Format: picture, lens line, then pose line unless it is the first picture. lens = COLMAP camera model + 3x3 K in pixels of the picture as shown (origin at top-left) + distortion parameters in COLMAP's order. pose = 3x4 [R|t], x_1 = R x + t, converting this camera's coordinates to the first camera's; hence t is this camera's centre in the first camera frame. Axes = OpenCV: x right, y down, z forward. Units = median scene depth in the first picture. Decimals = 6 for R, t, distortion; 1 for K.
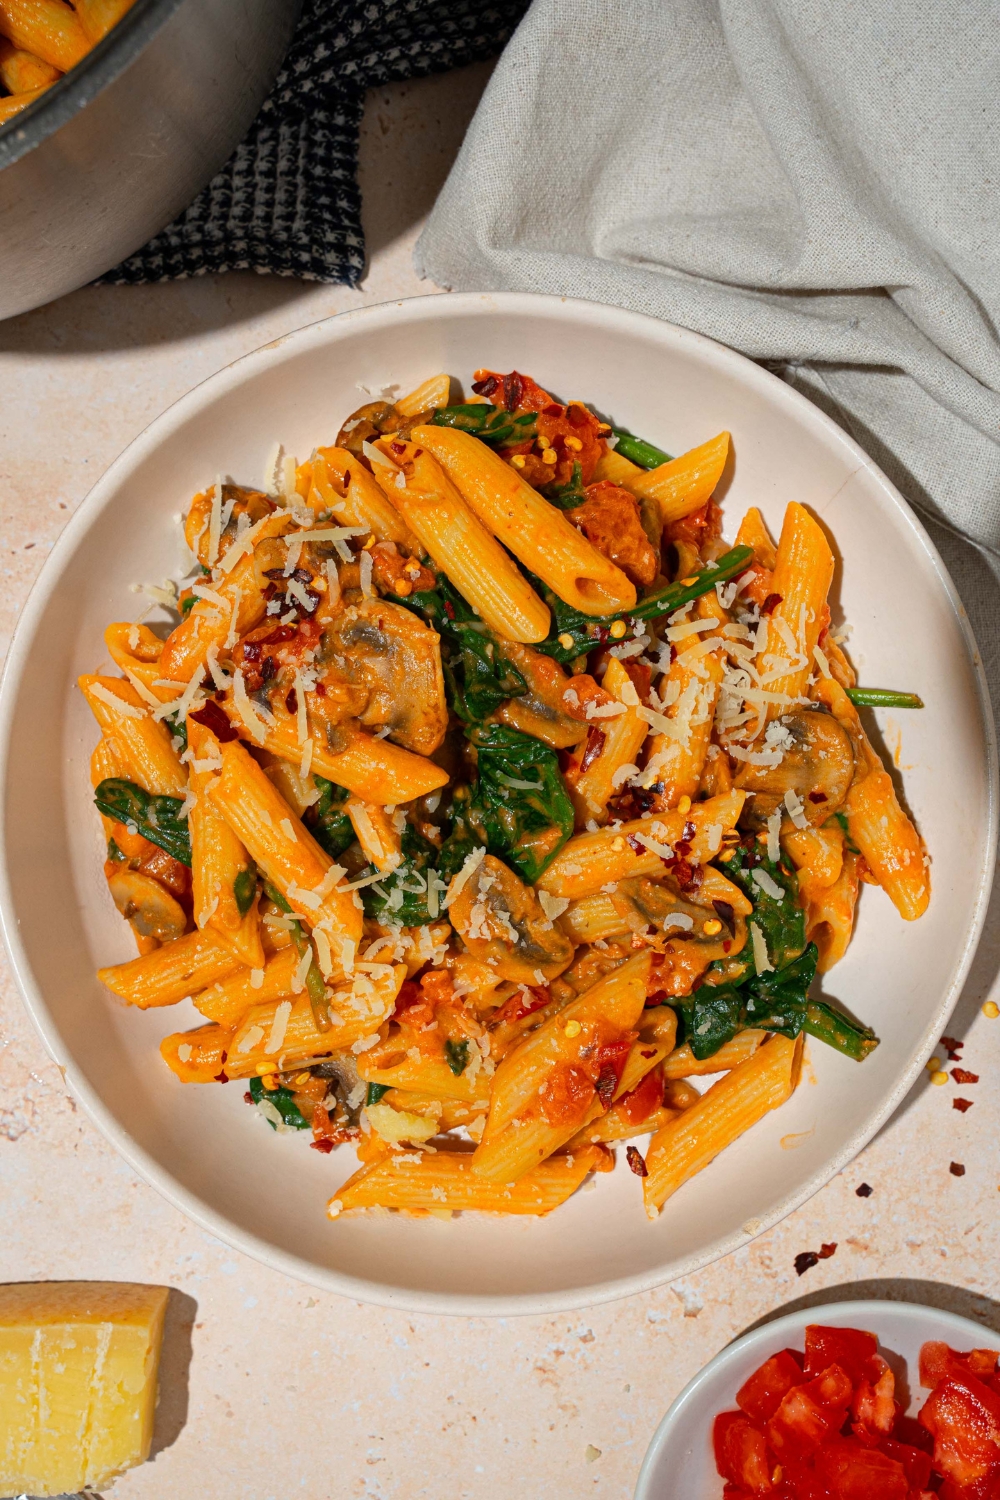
lens RADIAL K [[1571.5, 0, 478.3], [0, 1571.5, 779.9], [0, 0, 1]] dist [-0.039048, 0.018494]
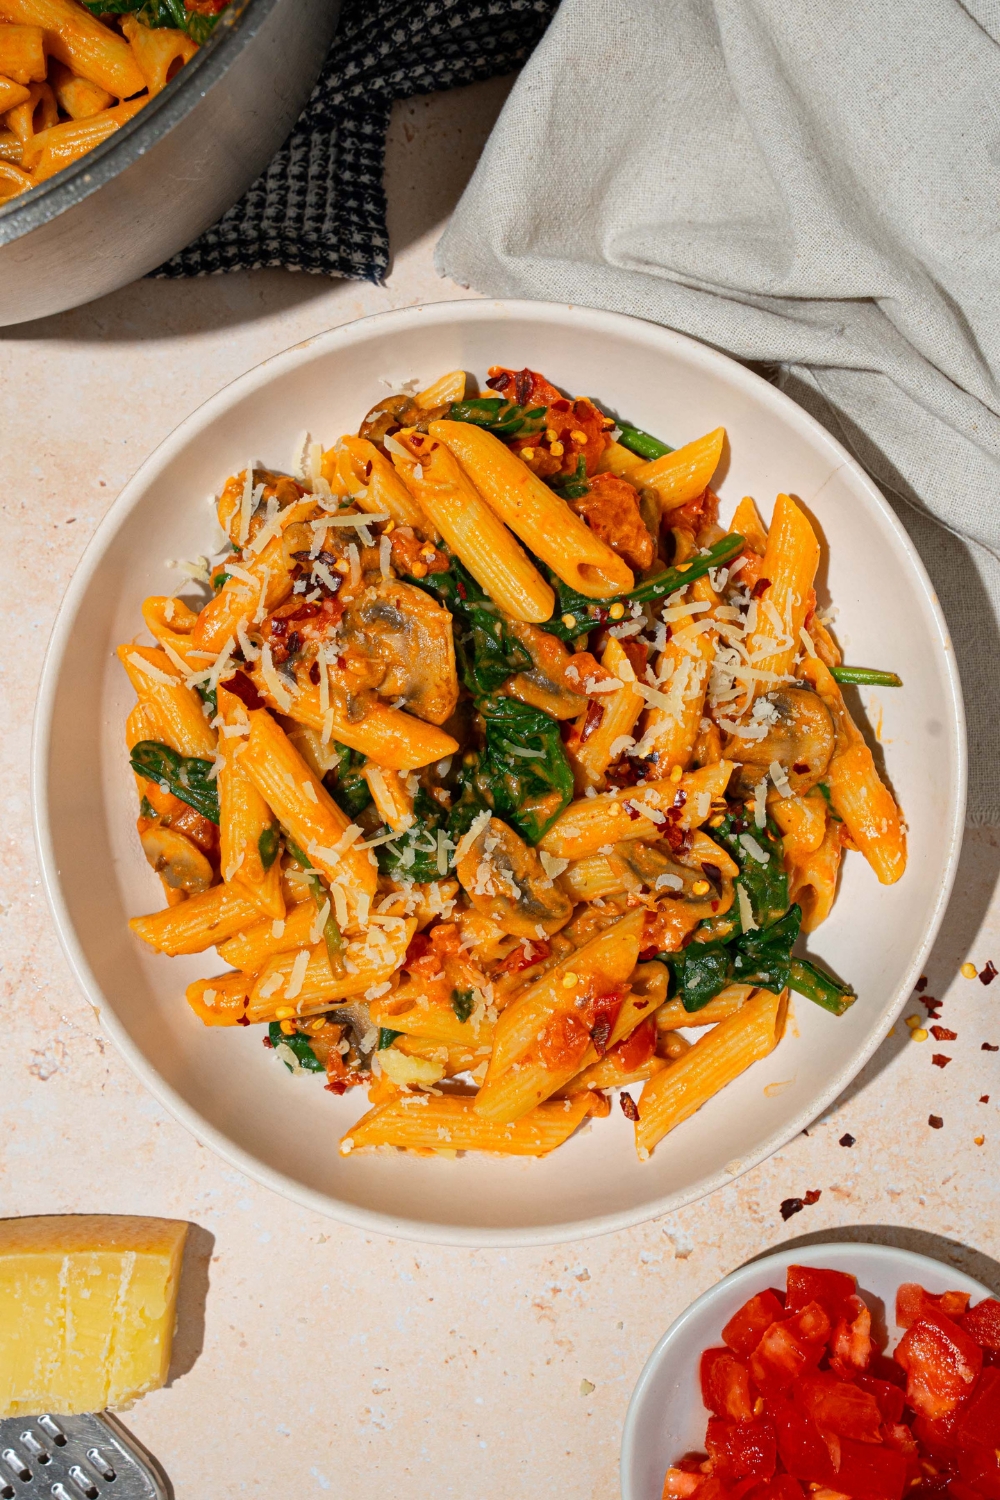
lens RADIAL K [[1679.2, 0, 489.2], [0, 1679.2, 689.1], [0, 0, 1]] dist [-0.033449, -0.004159]
pose [[0.999852, 0.014438, -0.009330, 0.011957], [-0.014678, 0.999550, -0.026169, -0.009772], [0.008948, 0.026302, 0.999614, -0.149322]]
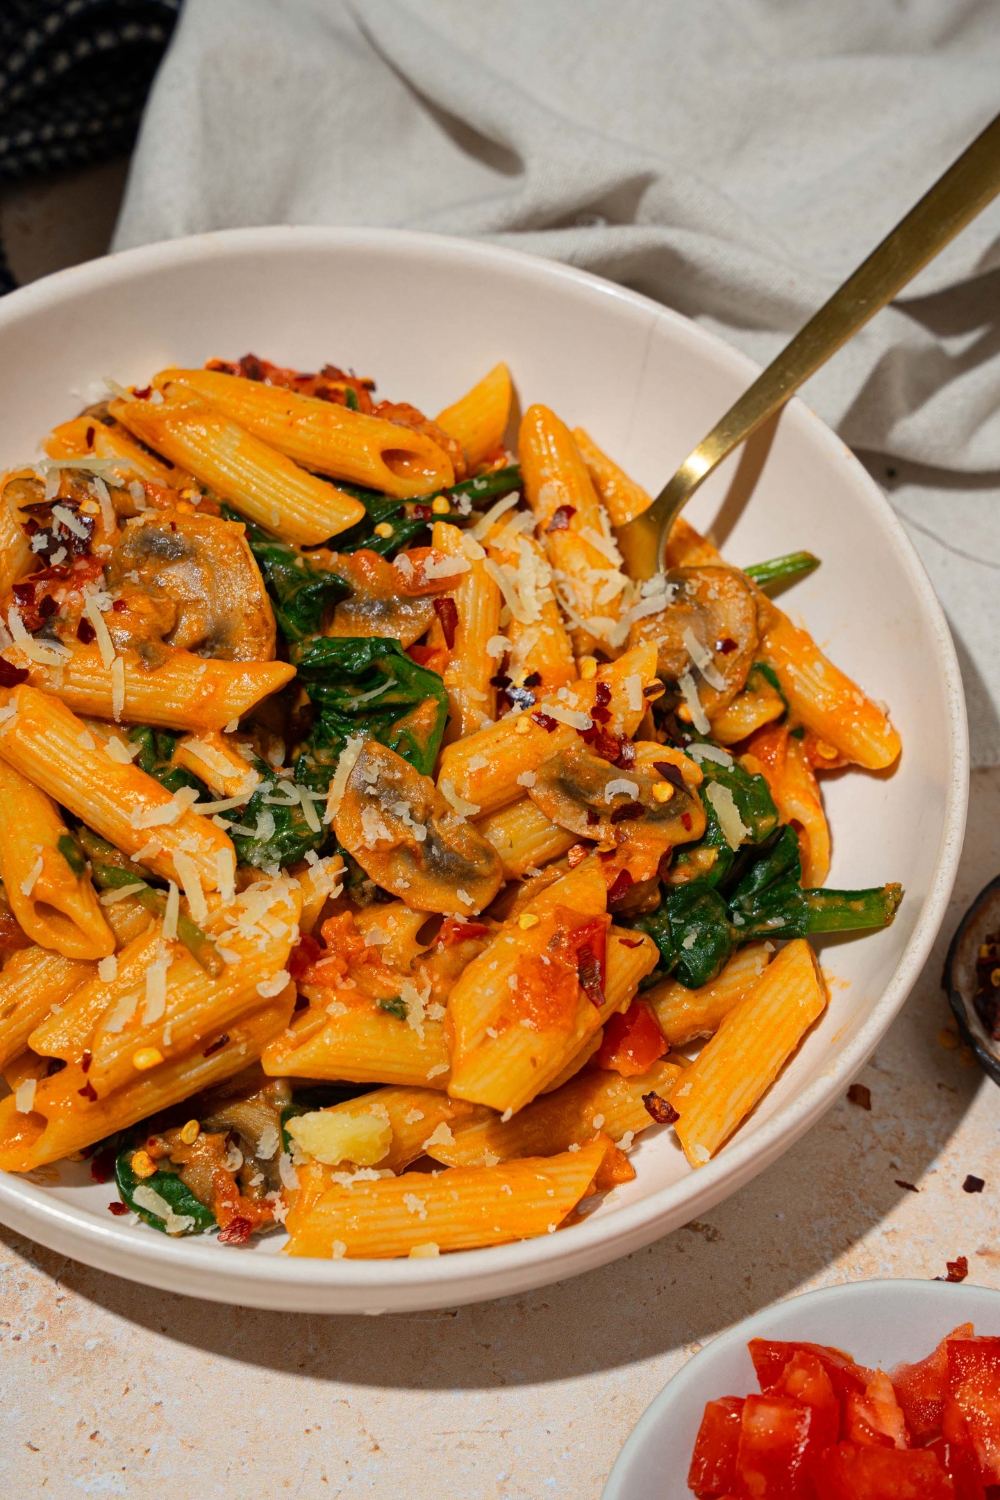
lens RADIAL K [[2829.4, 0, 500.0], [0, 2829.4, 750.0], [0, 0, 1]] dist [0.052187, 1.048461]
pose [[0.955083, -0.178539, 0.236517, -0.255476], [0.278019, 0.816123, -0.506605, 0.755659], [-0.102578, 0.549606, 0.829102, -0.193524]]
